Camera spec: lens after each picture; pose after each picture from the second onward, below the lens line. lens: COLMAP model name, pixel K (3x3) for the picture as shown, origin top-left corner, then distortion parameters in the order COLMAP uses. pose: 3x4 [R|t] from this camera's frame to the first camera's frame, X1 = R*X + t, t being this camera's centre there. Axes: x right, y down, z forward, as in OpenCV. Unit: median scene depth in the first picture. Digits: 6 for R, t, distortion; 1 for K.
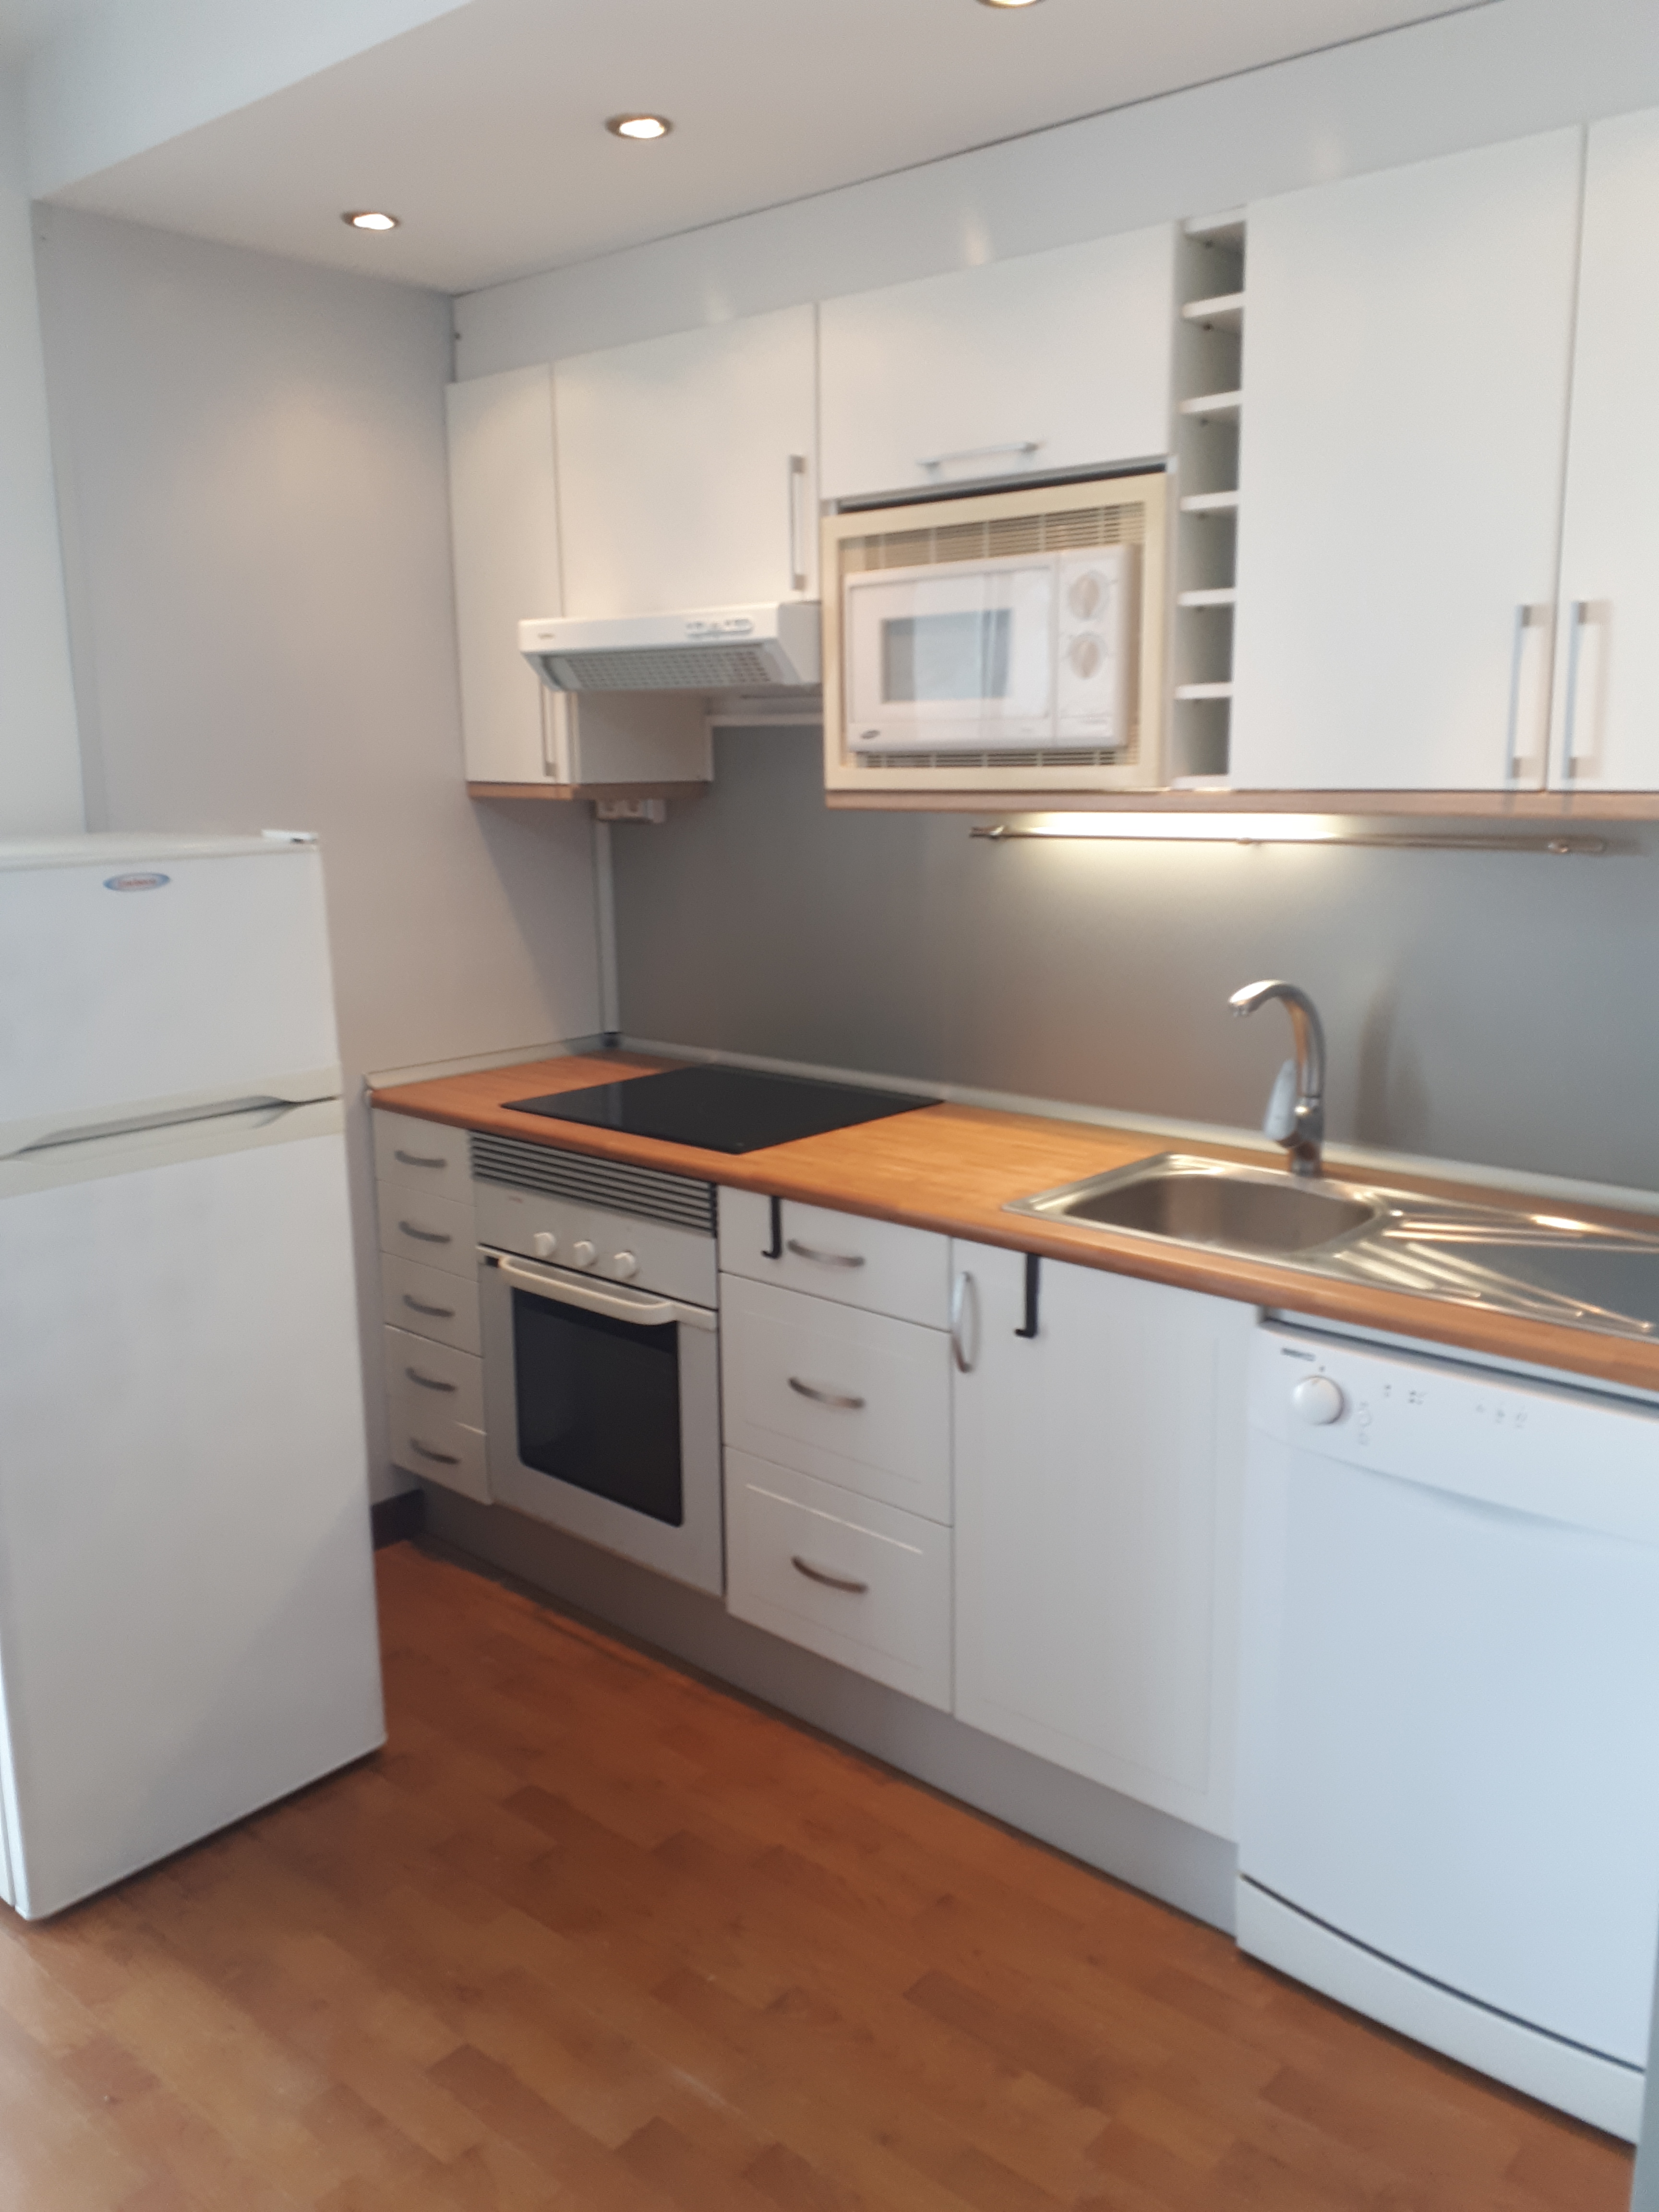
lens RADIAL K [[1746.4, 0, 829.5], [0, 1746.4, 1106.0], [0, 0, 1]] dist [0.183250, -0.295533]
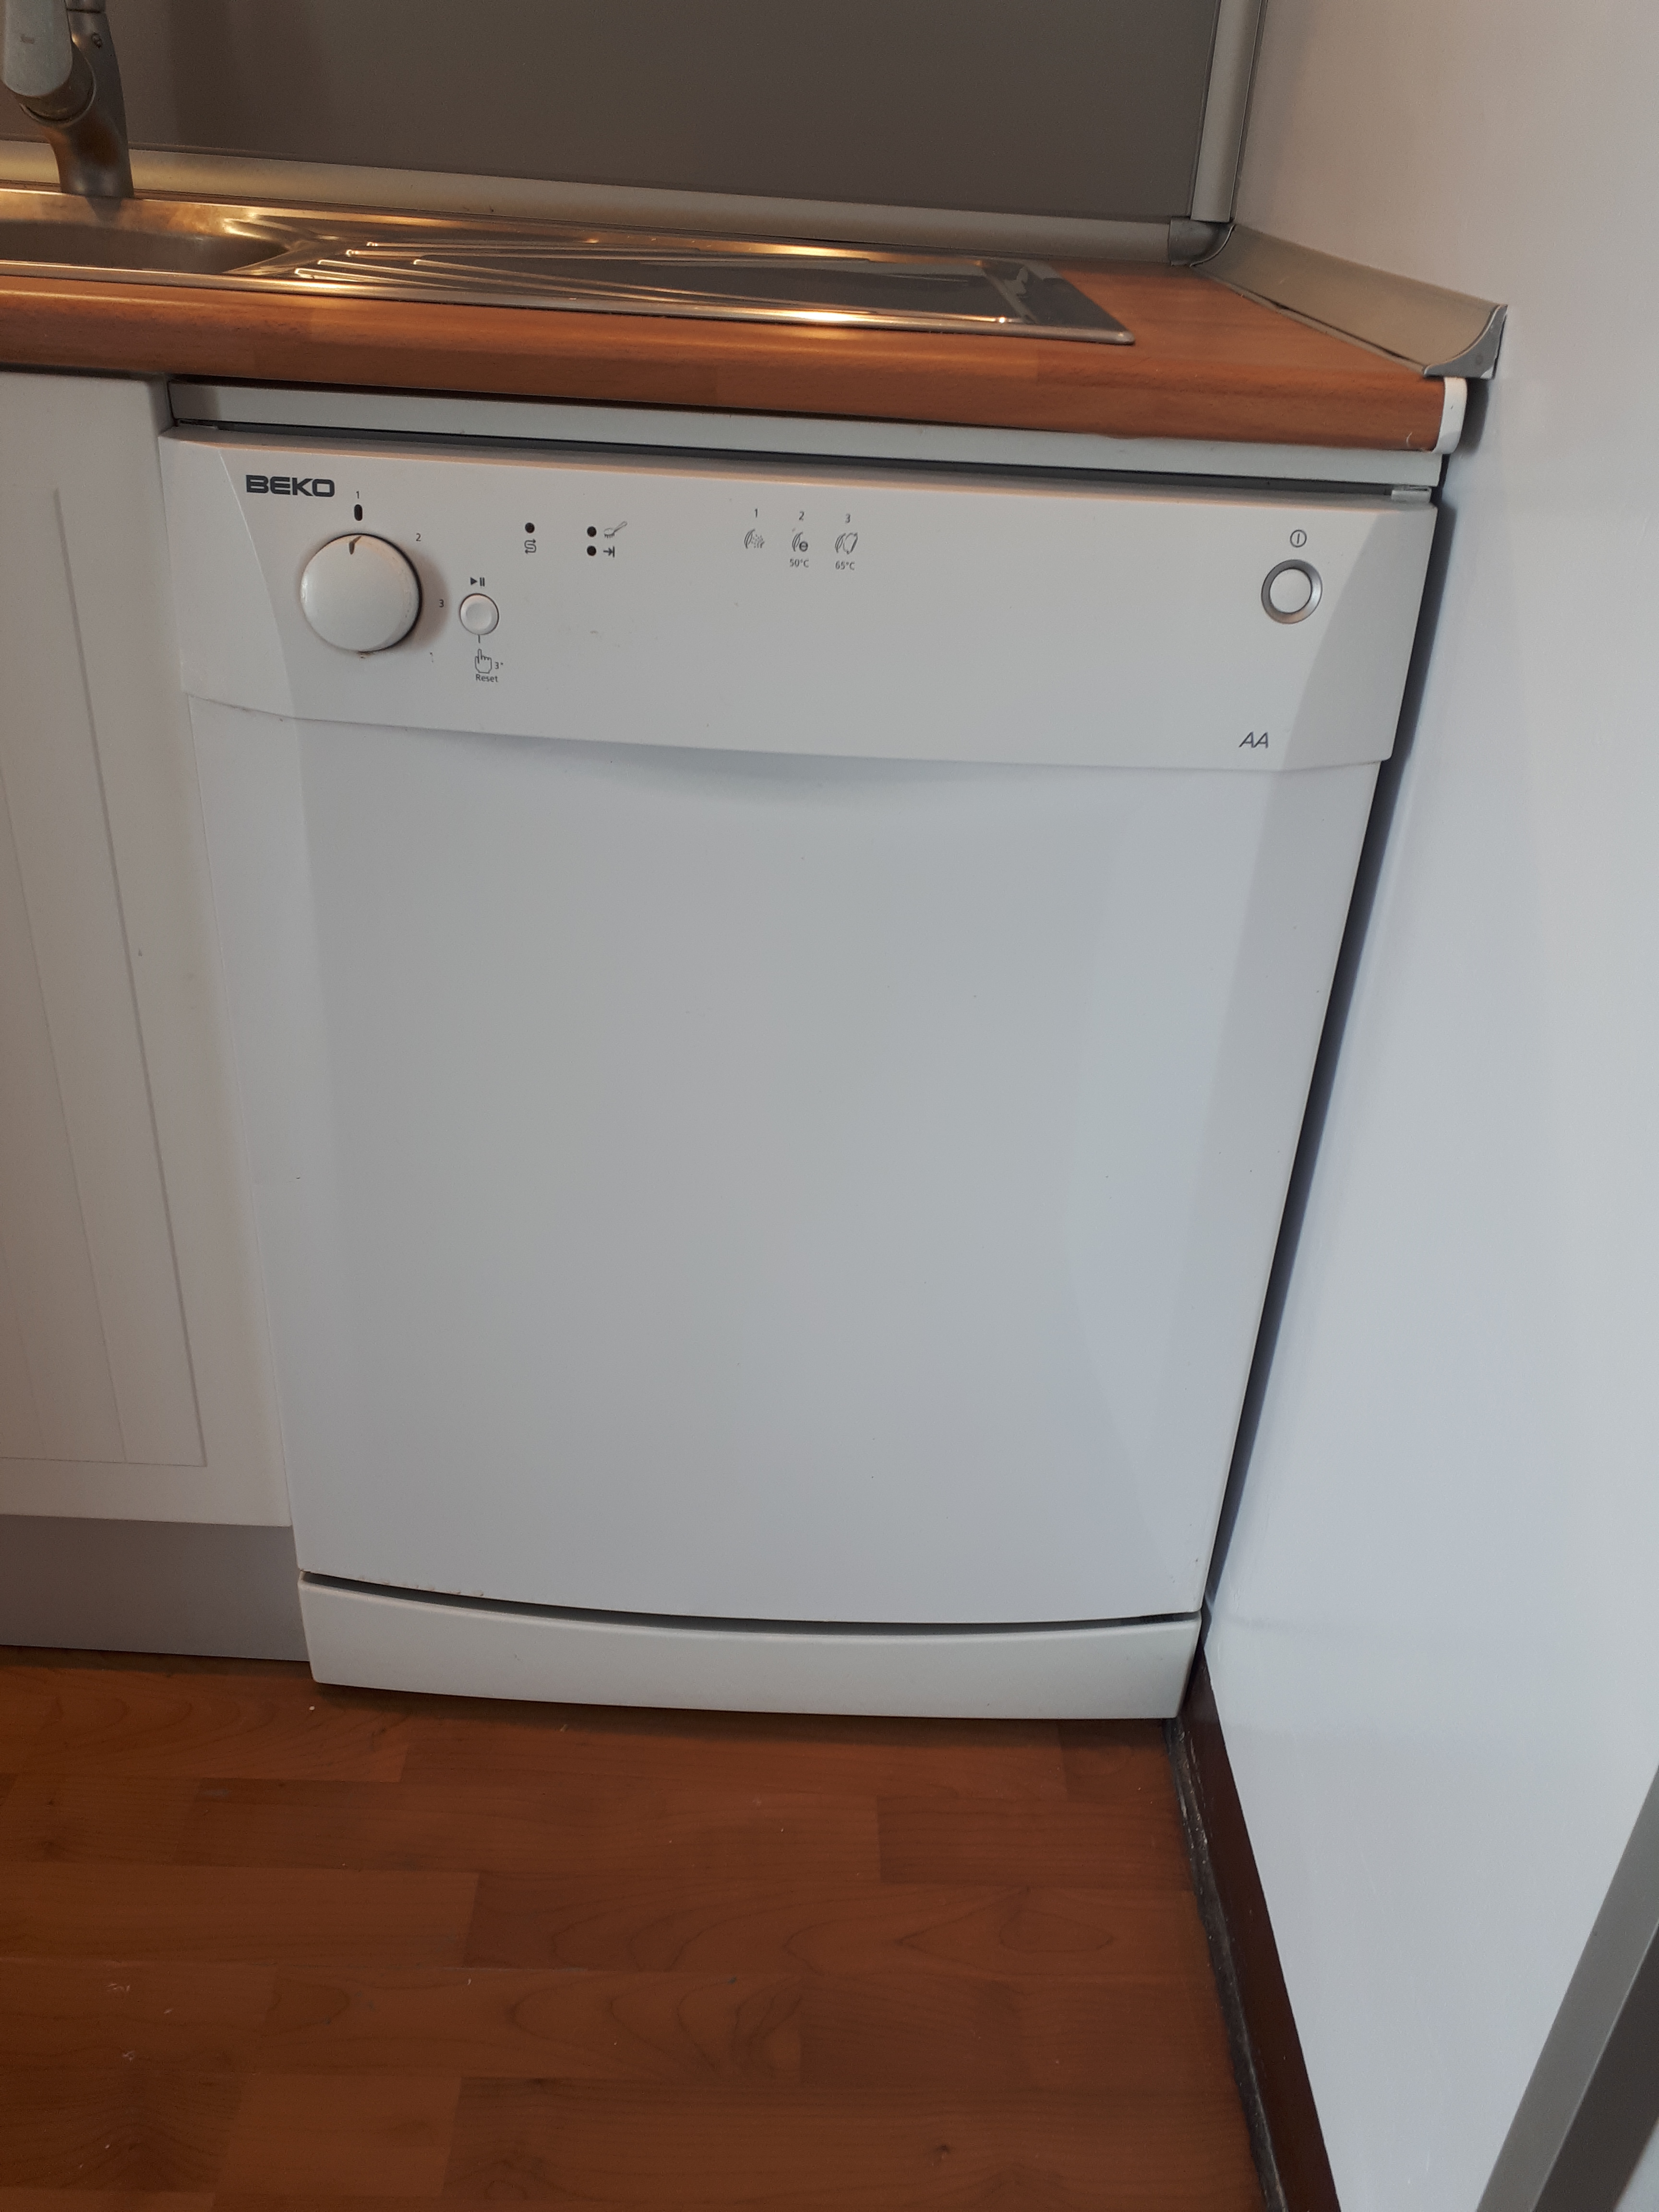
lens RADIAL K [[1746.4, 0, 829.5], [0, 1746.4, 1106.0], [0, 0, 1]] dist [0.183250, -0.295533]
pose [[0.745074, -0.281693, 0.604577, 0.053675], [0.065603, 0.932993, 0.353865, 0.103195], [-0.663748, -0.223994, 0.713629, 0.453780]]
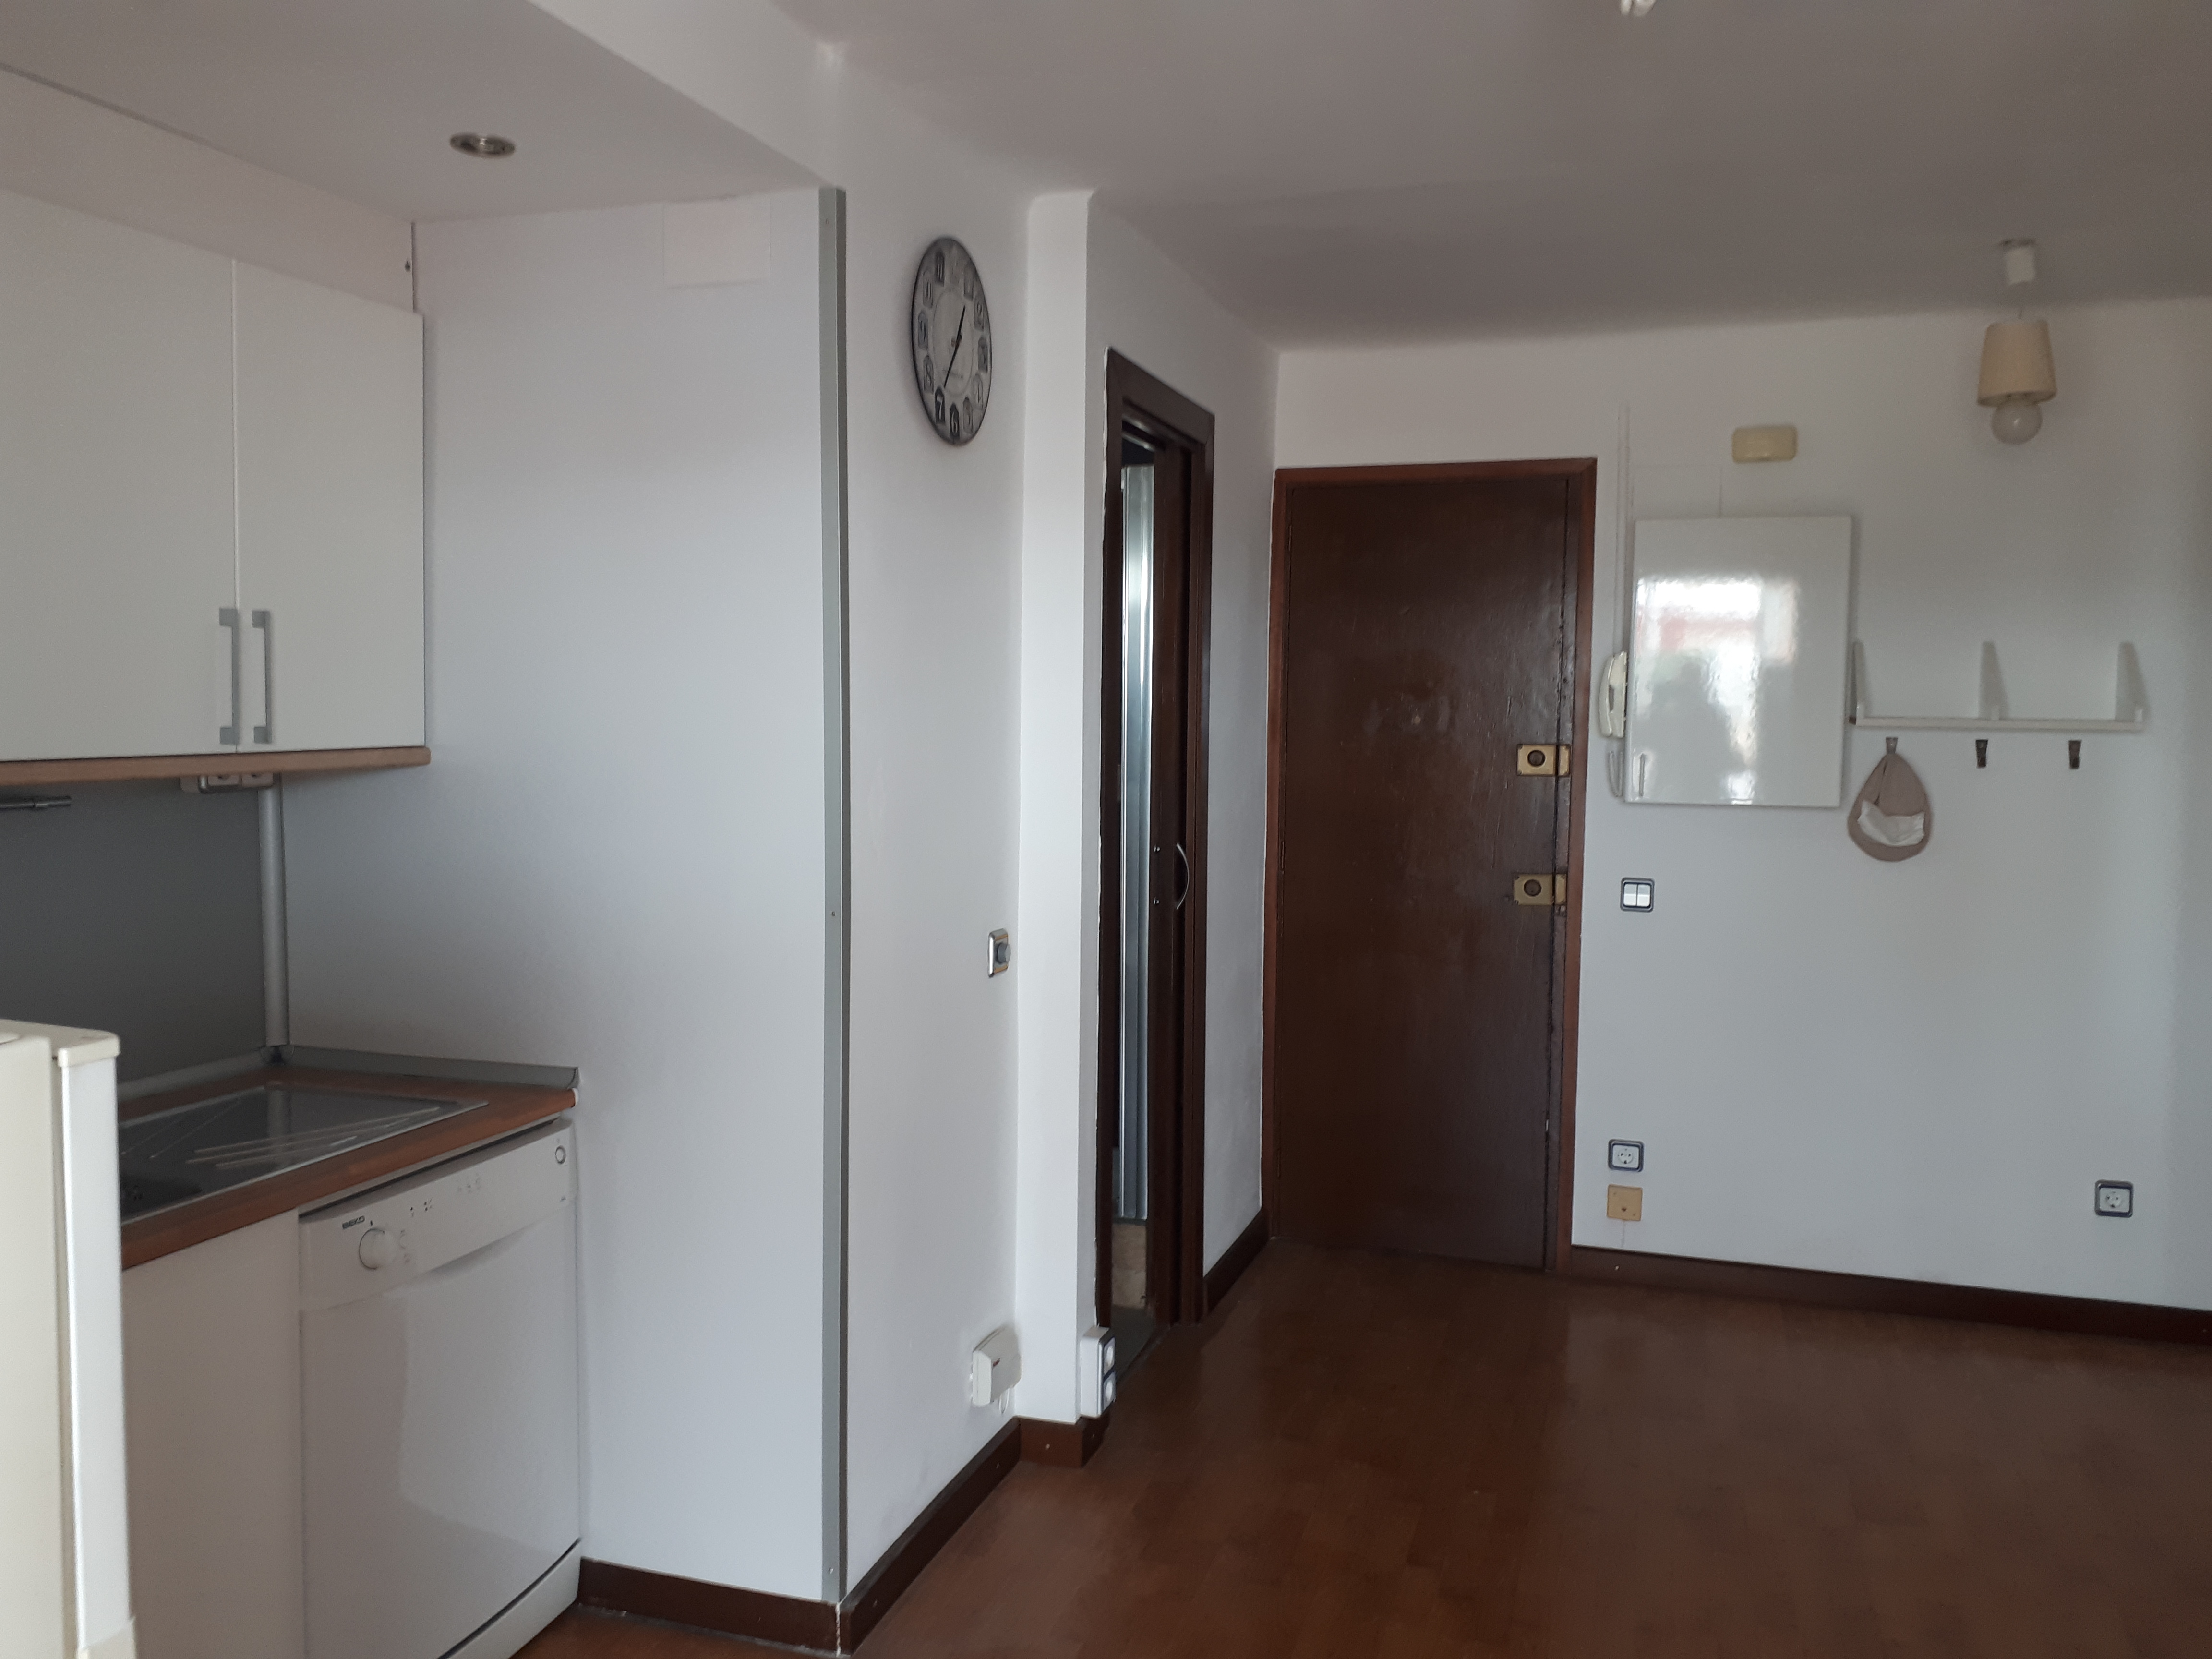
lens RADIAL K [[1746.4, 0, 1106.0], [0, 1746.4, 829.5], [0, 0, 1]] dist [0.183250, -0.295533]
pose [[-0.391159, -0.053273, 0.918780, -0.766522], [0.174183, 0.975995, 0.130746, -0.138582], [-0.903690, 0.211179, -0.372490, 0.710014]]
